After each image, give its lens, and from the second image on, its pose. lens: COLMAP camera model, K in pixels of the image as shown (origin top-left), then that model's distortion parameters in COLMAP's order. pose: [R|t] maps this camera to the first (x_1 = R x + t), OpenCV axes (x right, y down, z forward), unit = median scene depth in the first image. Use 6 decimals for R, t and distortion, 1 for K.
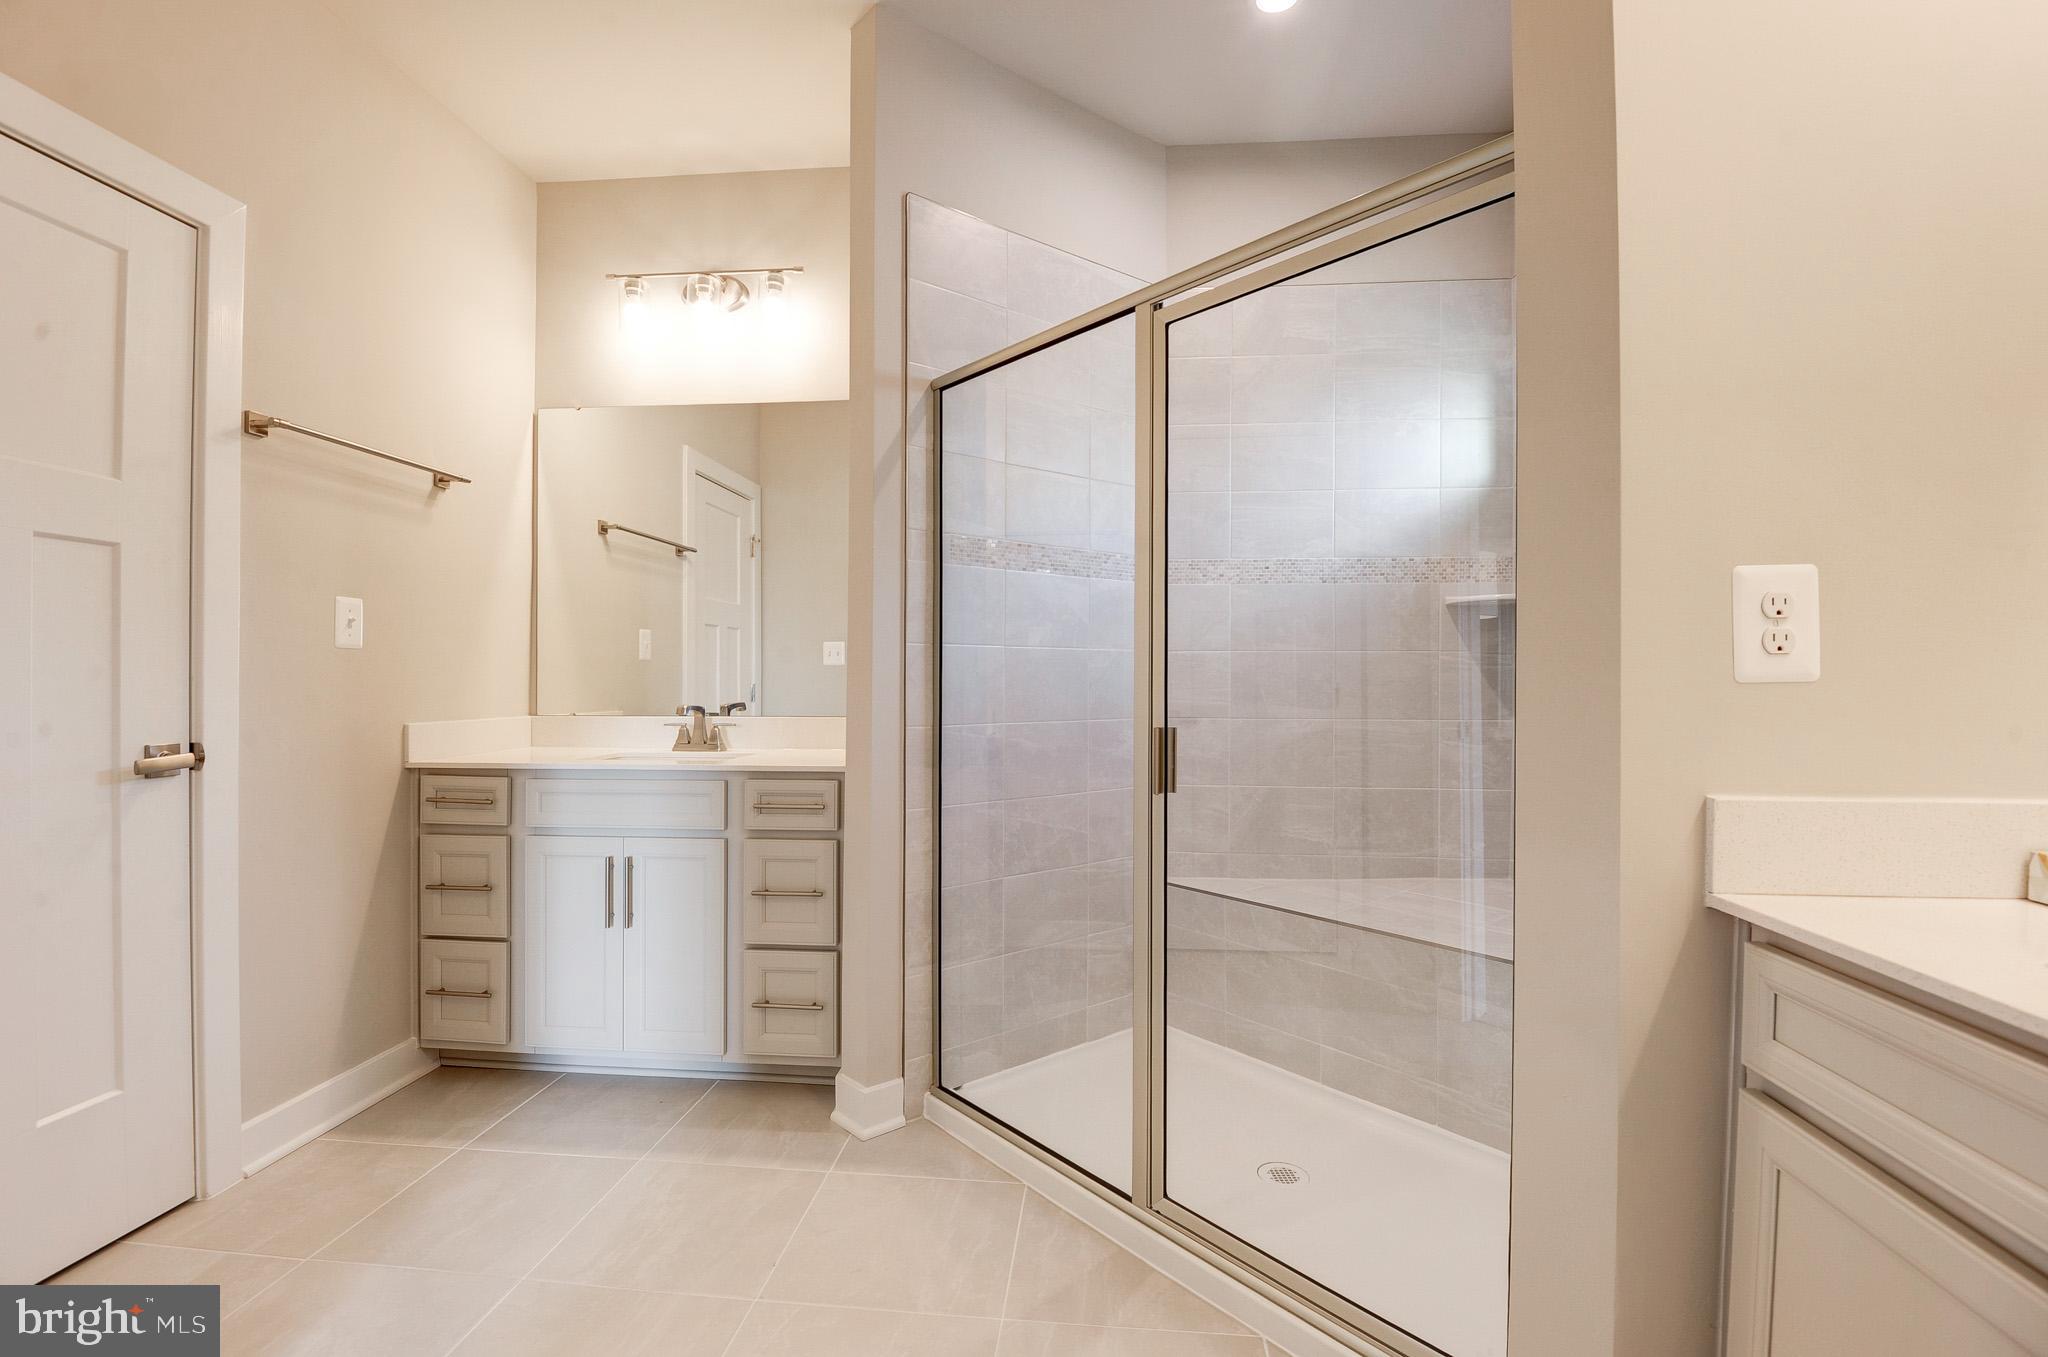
lens RADIAL K [[1001.9, 0, 1008.0], [0, 1001.9, 682.4], [0, 0, 1]] dist [0.003096, -0.021491]
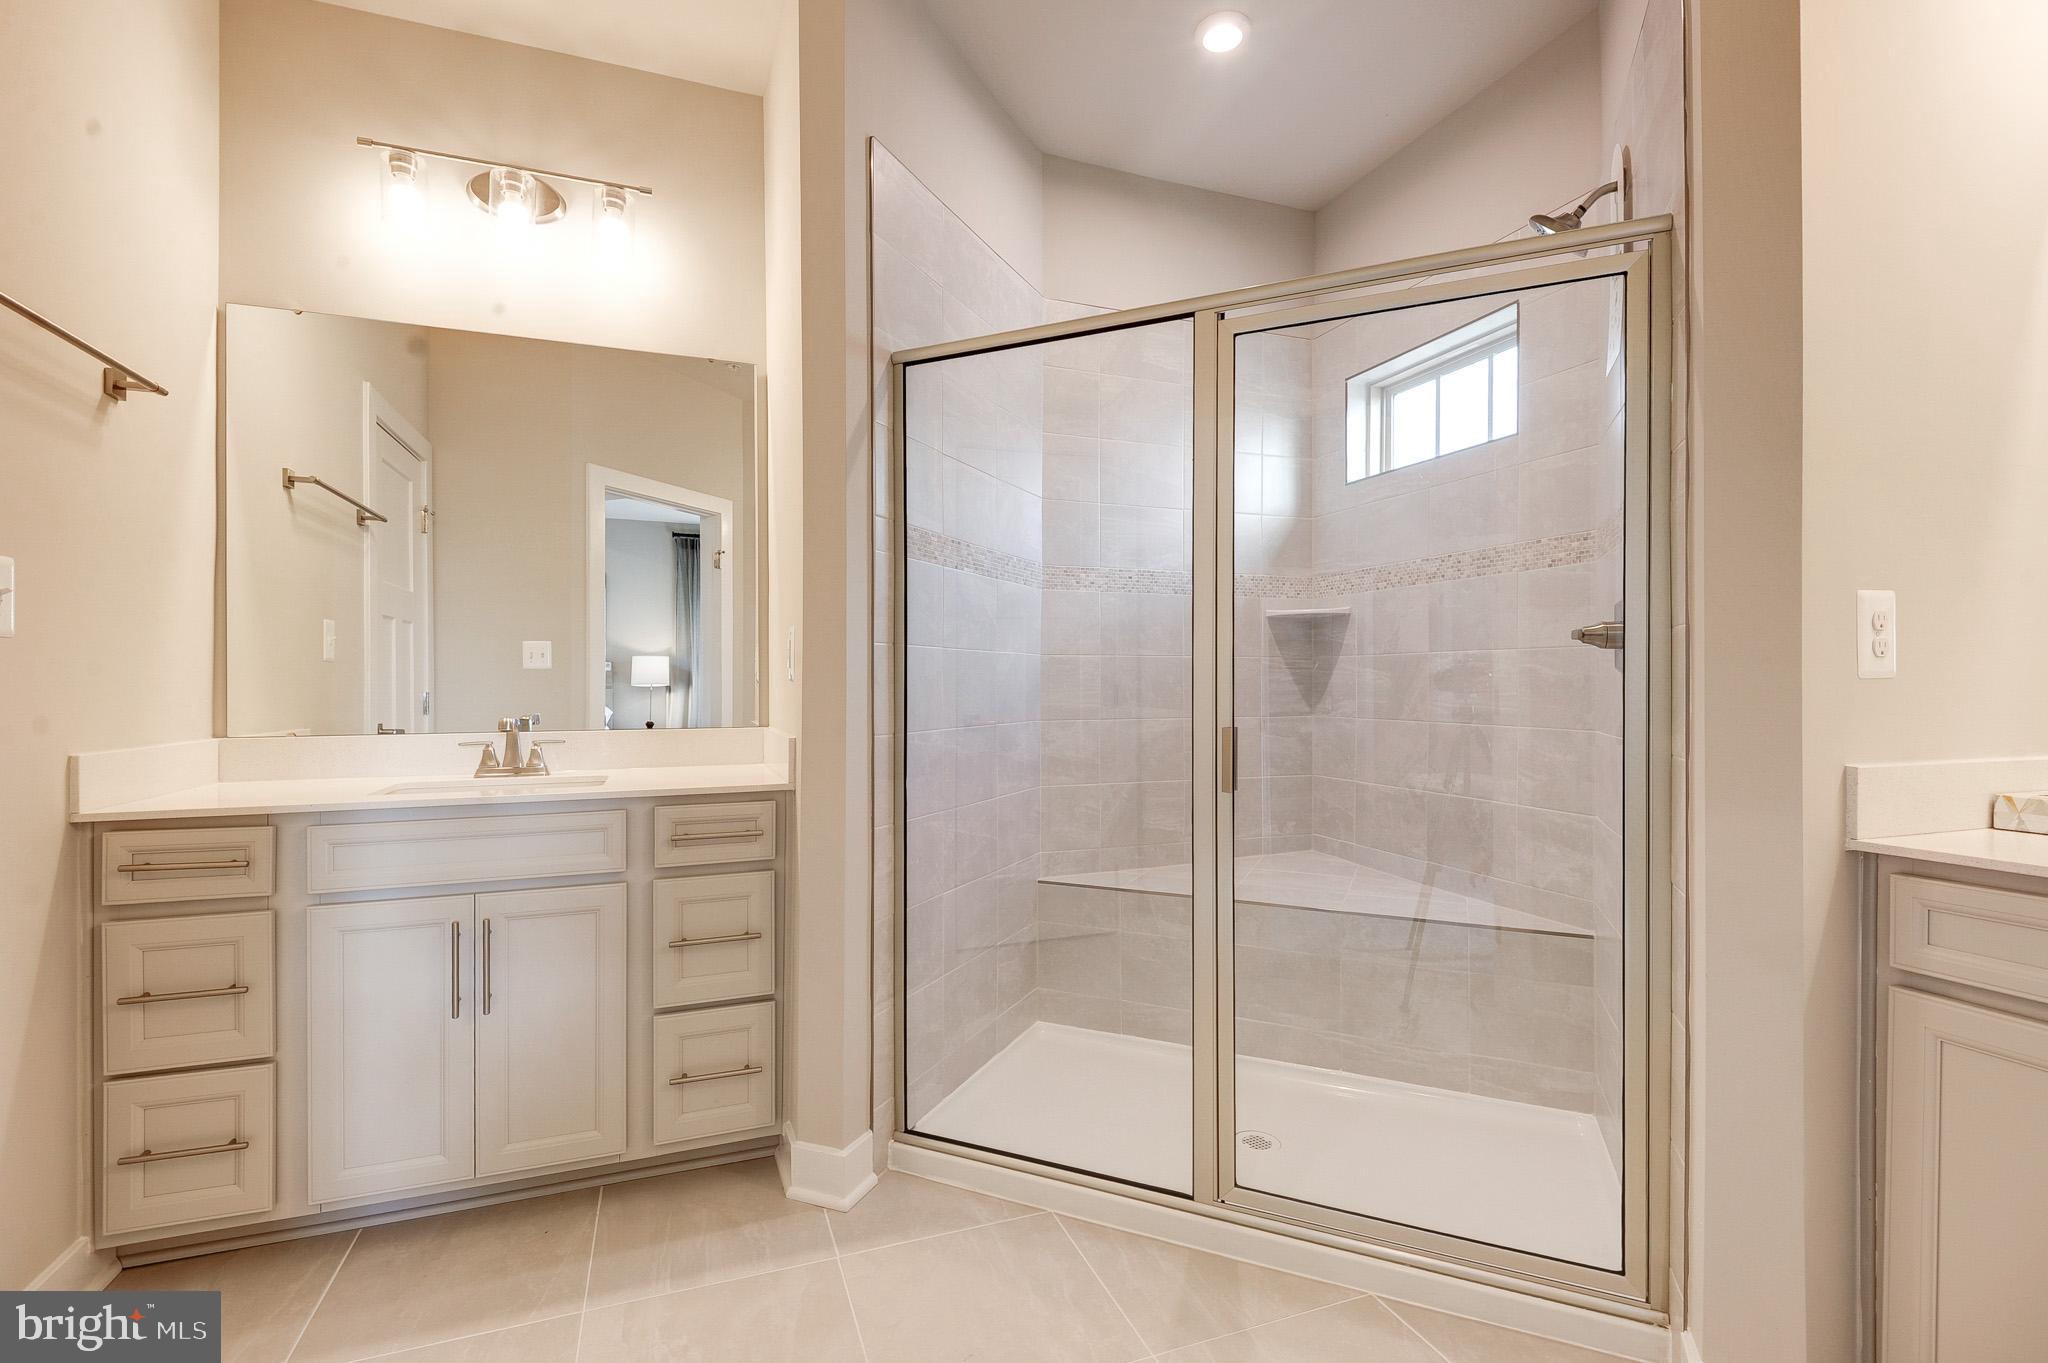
lens RADIAL K [[968.7, 0, 1057.2], [0, 968.7, 687.7], [0, 0, 1]] dist [0.035297, -0.027032]
pose [[0.884217, -0.005959, 0.467038, -0.340006], [0.006554, 0.999978, 0.000351, 0.002093], [-0.467030, 0.002750, 0.884237, 0.145681]]
